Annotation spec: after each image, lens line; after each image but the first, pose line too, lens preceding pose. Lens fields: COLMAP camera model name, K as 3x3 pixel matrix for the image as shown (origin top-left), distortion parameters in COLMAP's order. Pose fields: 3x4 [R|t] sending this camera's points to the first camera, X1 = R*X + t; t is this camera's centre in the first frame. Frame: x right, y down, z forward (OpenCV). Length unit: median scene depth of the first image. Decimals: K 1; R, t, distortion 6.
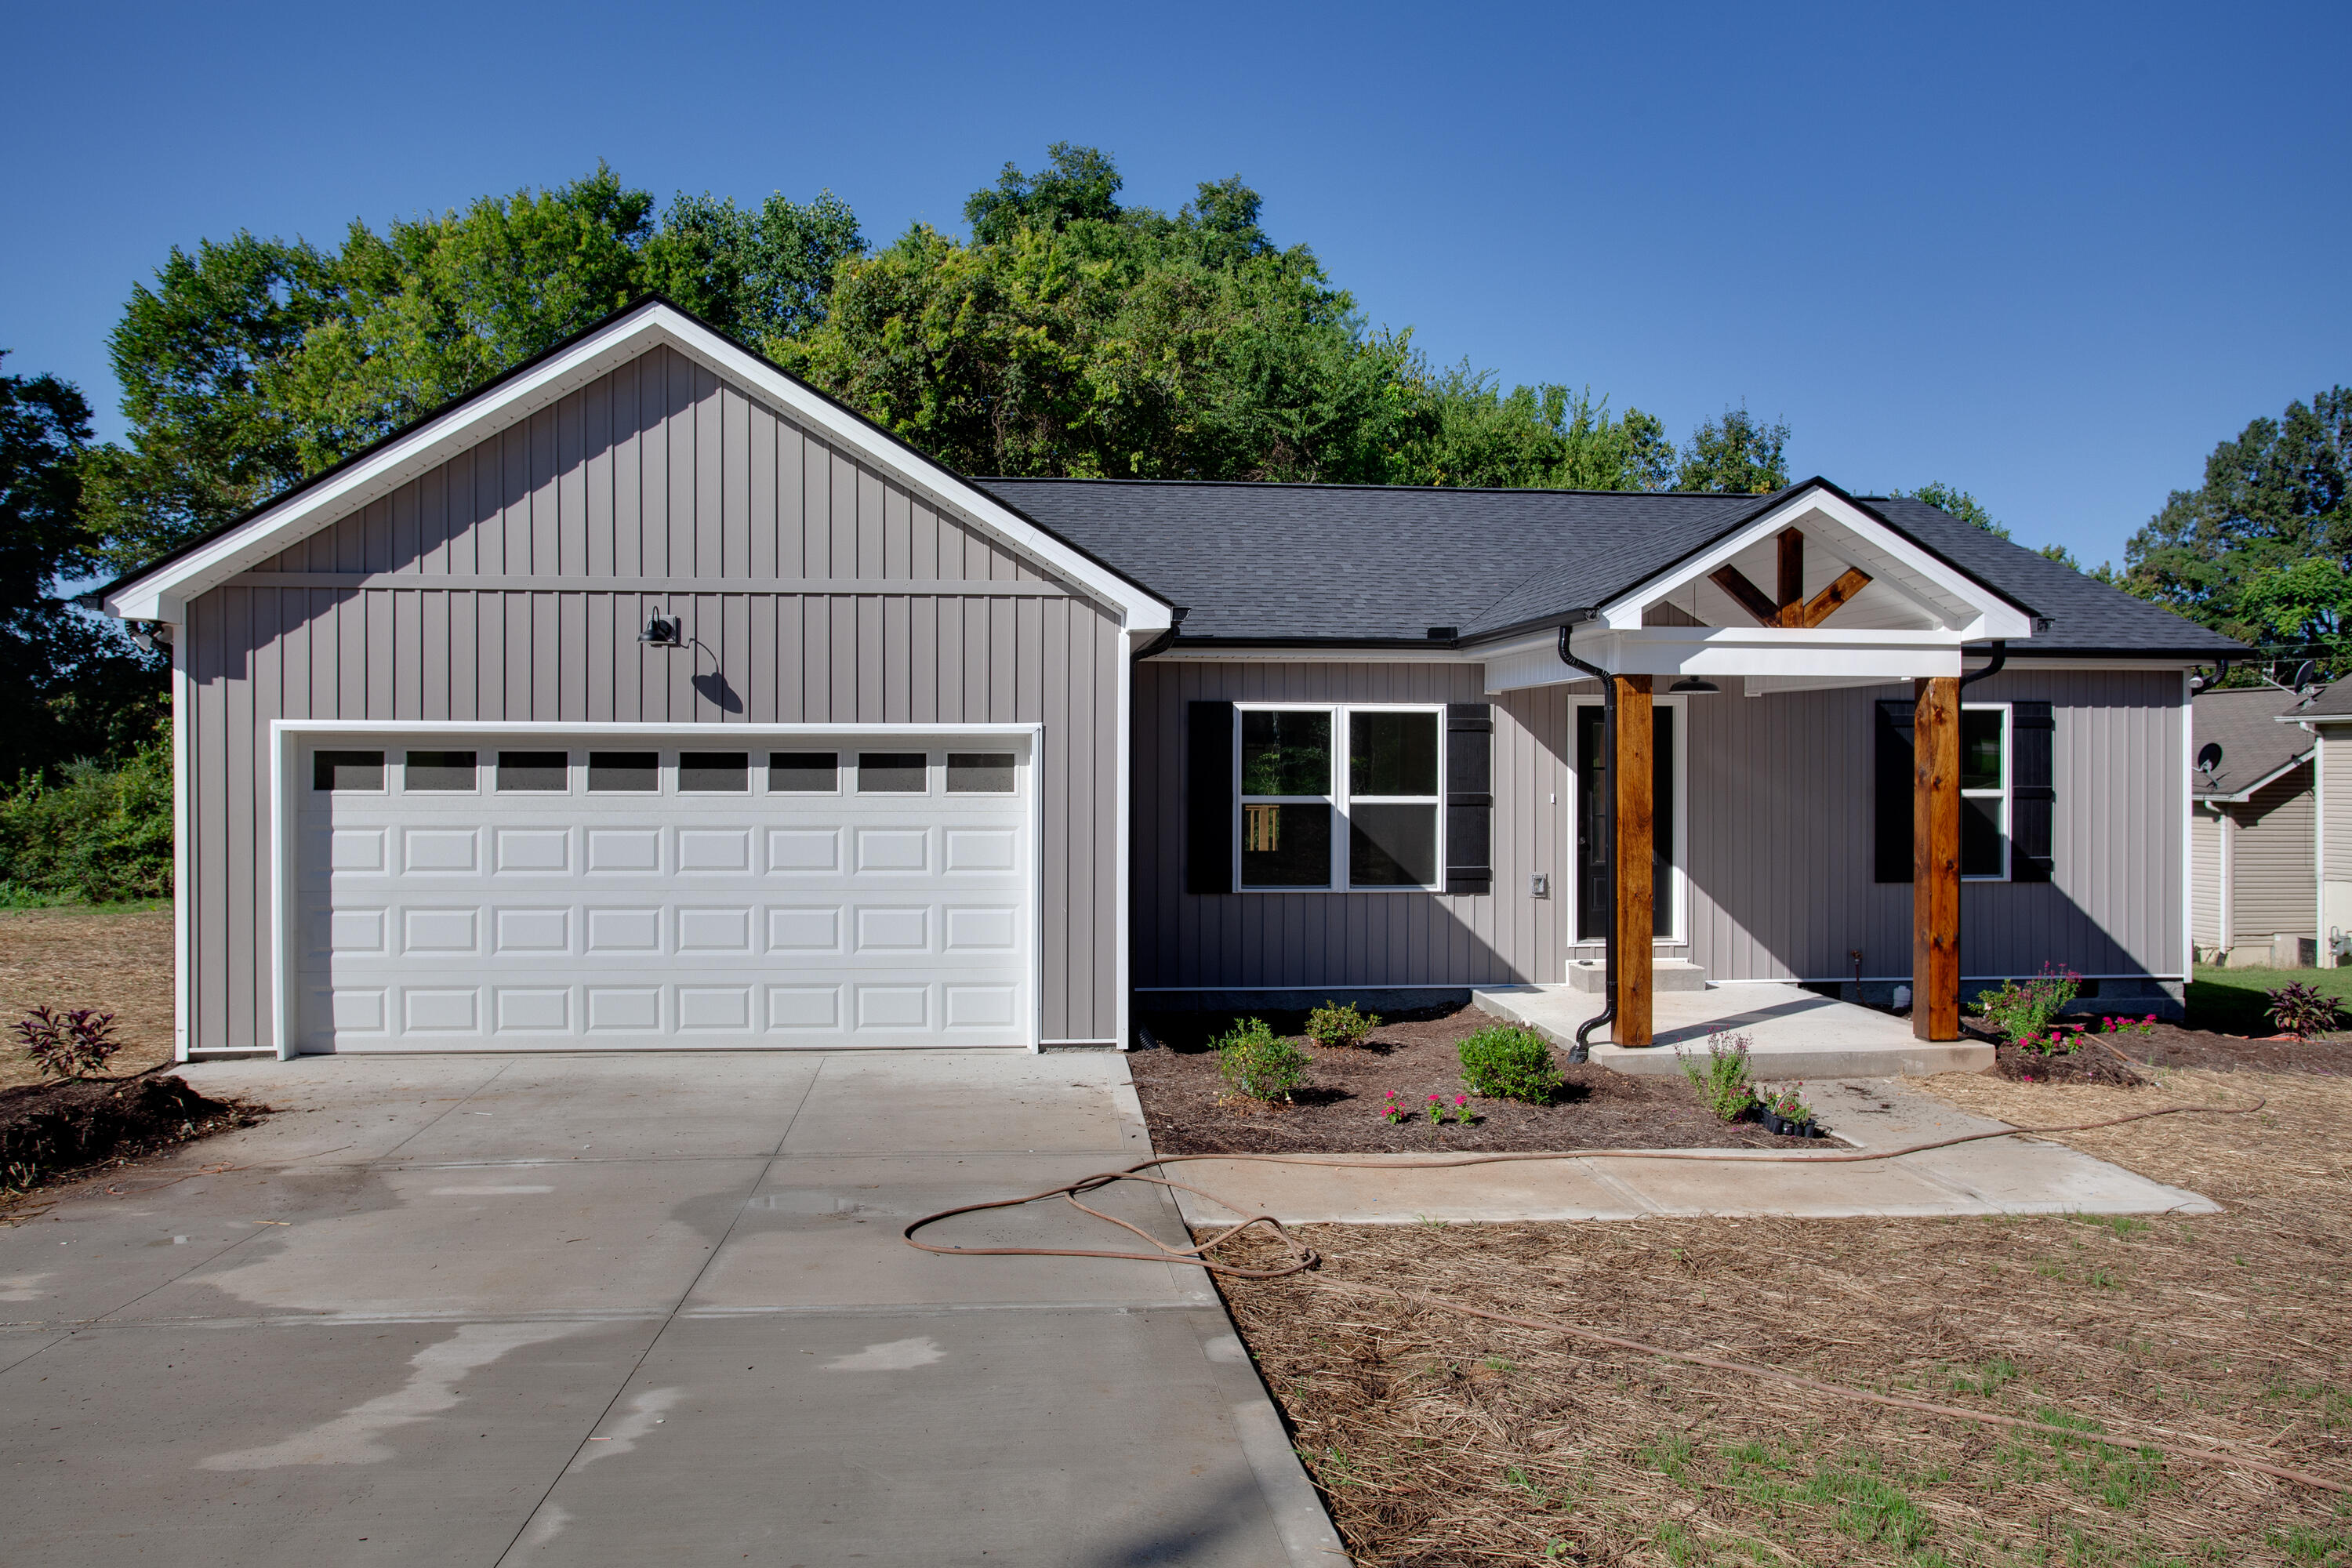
lens RADIAL K [[1698.6, 0, 1176.0], [0, 1698.6, 784.0], [0, 0, 1]] dist [-0.025037, 0.005555]
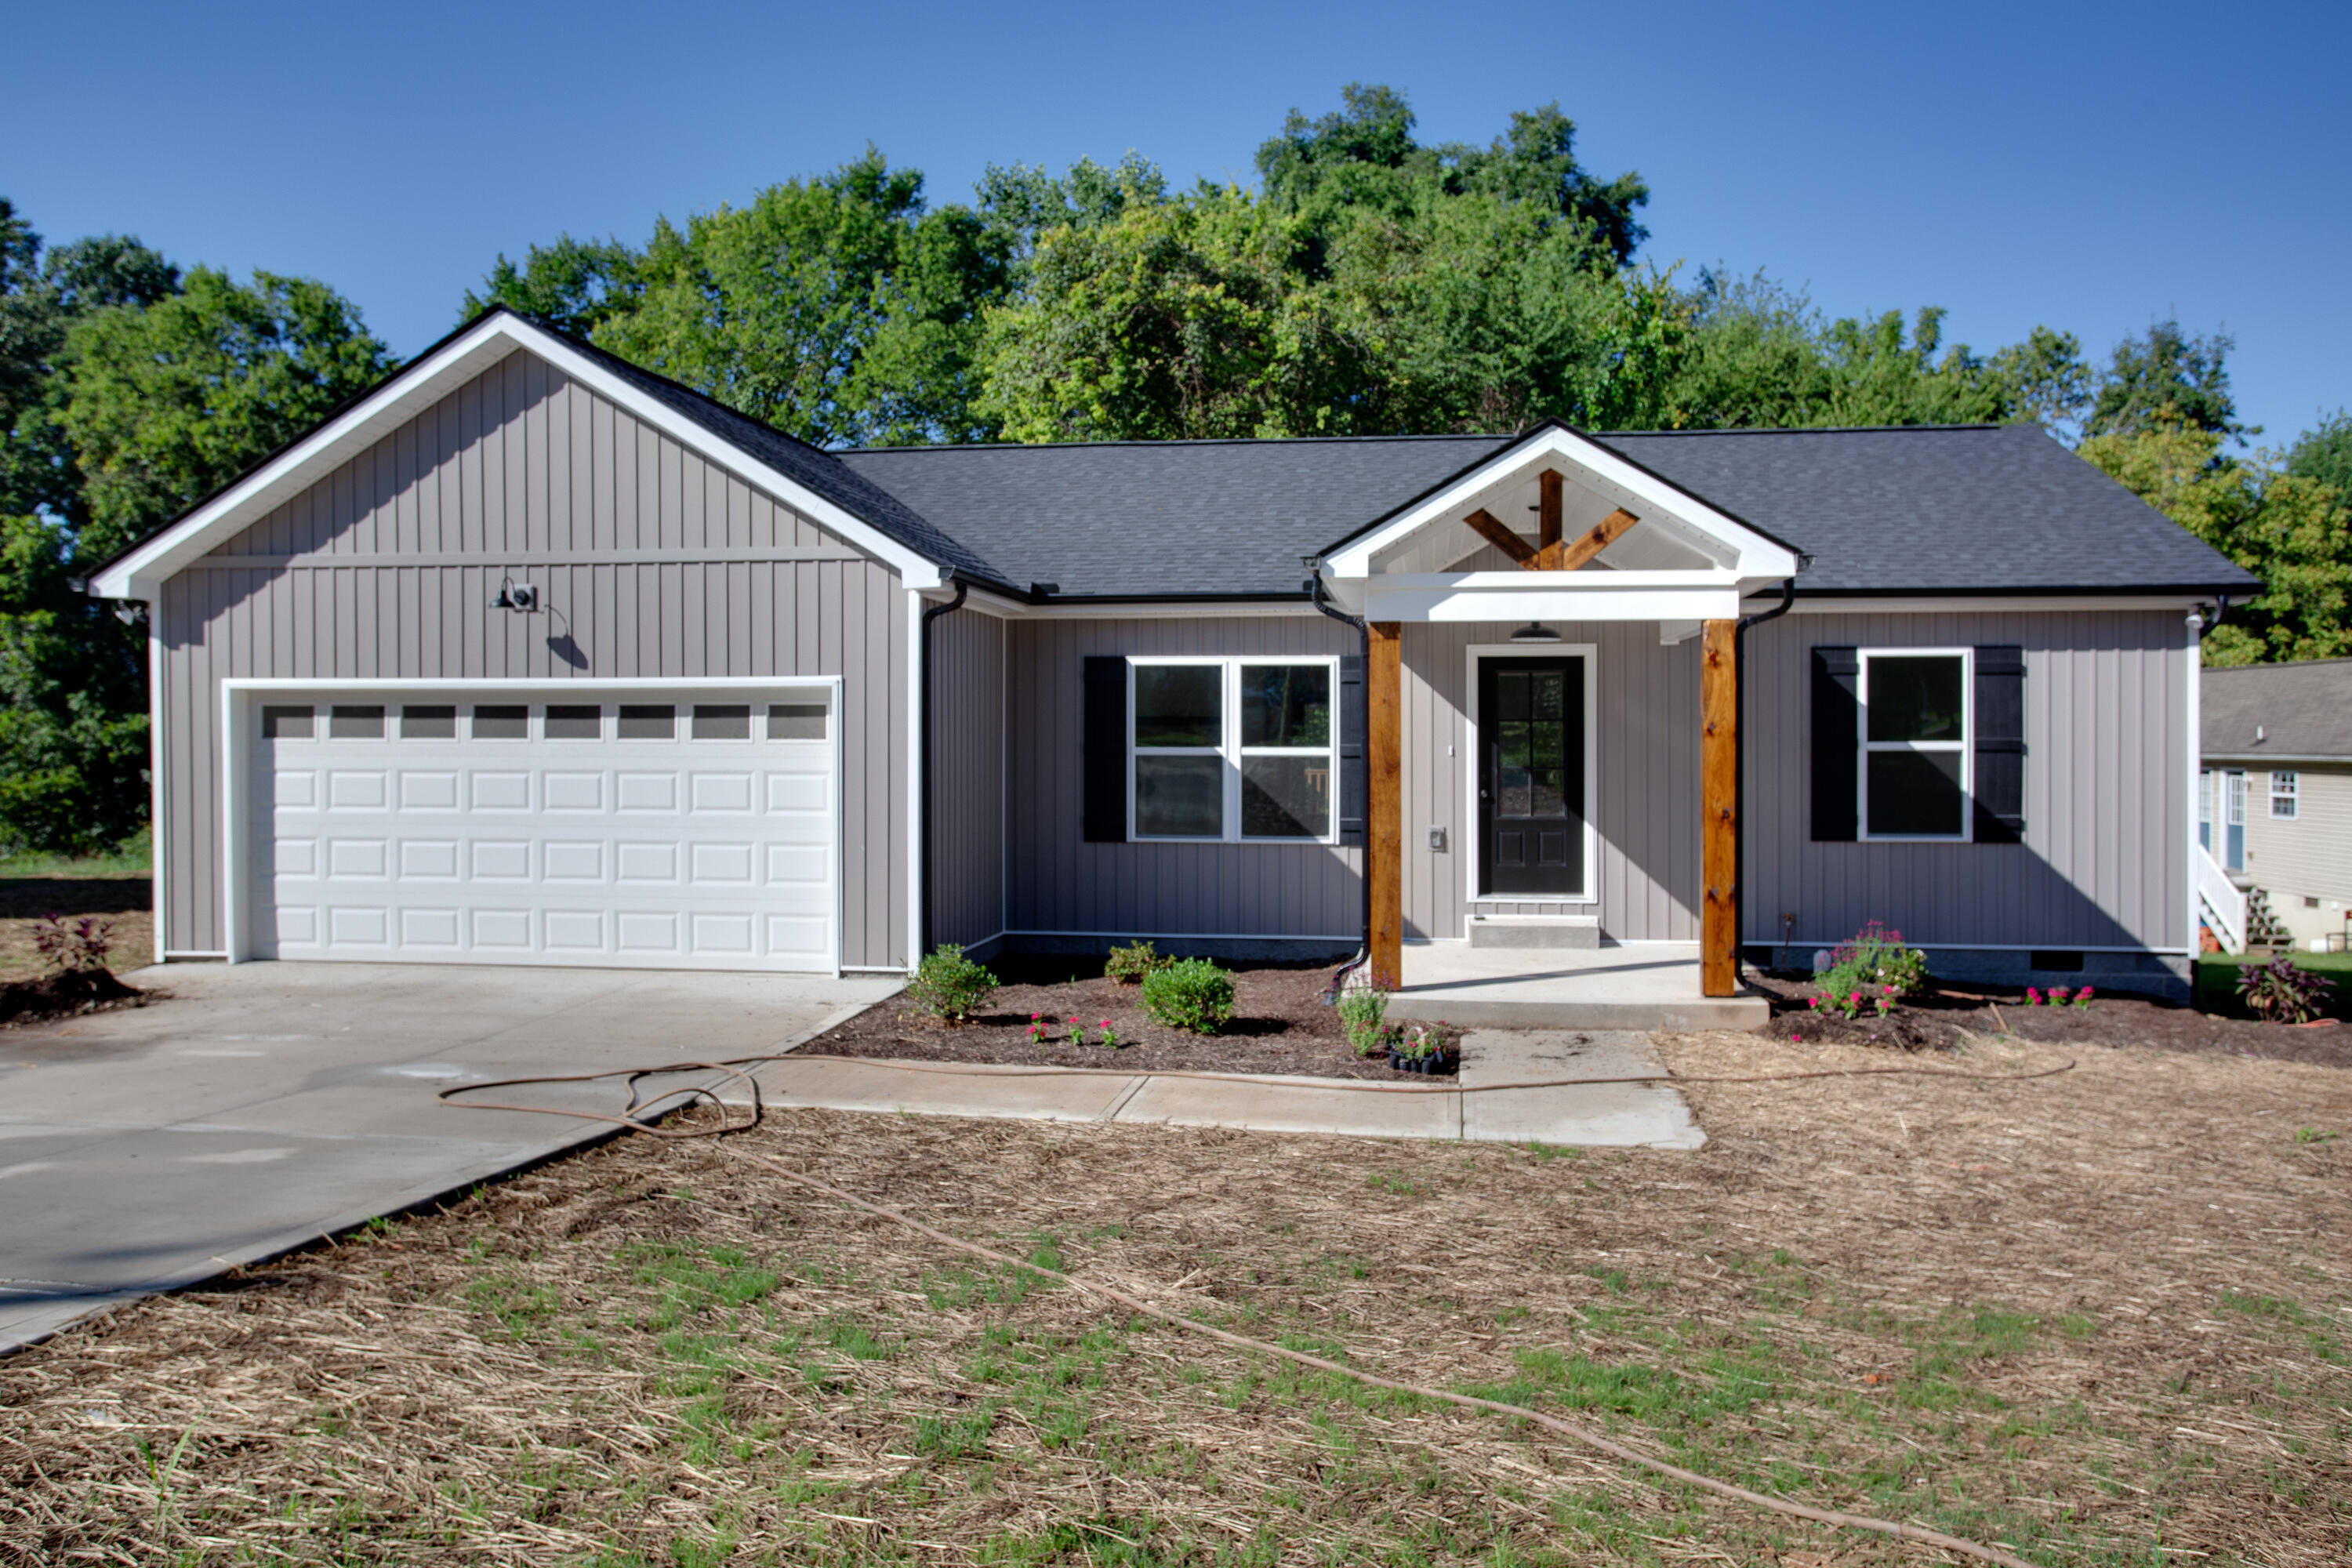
lens RADIAL K [[1807.5, 0, 1176.0], [0, 1807.5, 784.0], [0, 0, 1]] dist [-0.045459, 0.079949]
pose [[0.970437, 0.004311, -0.241318, 0.325485], [-0.001007, 0.999904, 0.013812, 0.013783], [0.241354, -0.013161, 0.970348, -0.057512]]
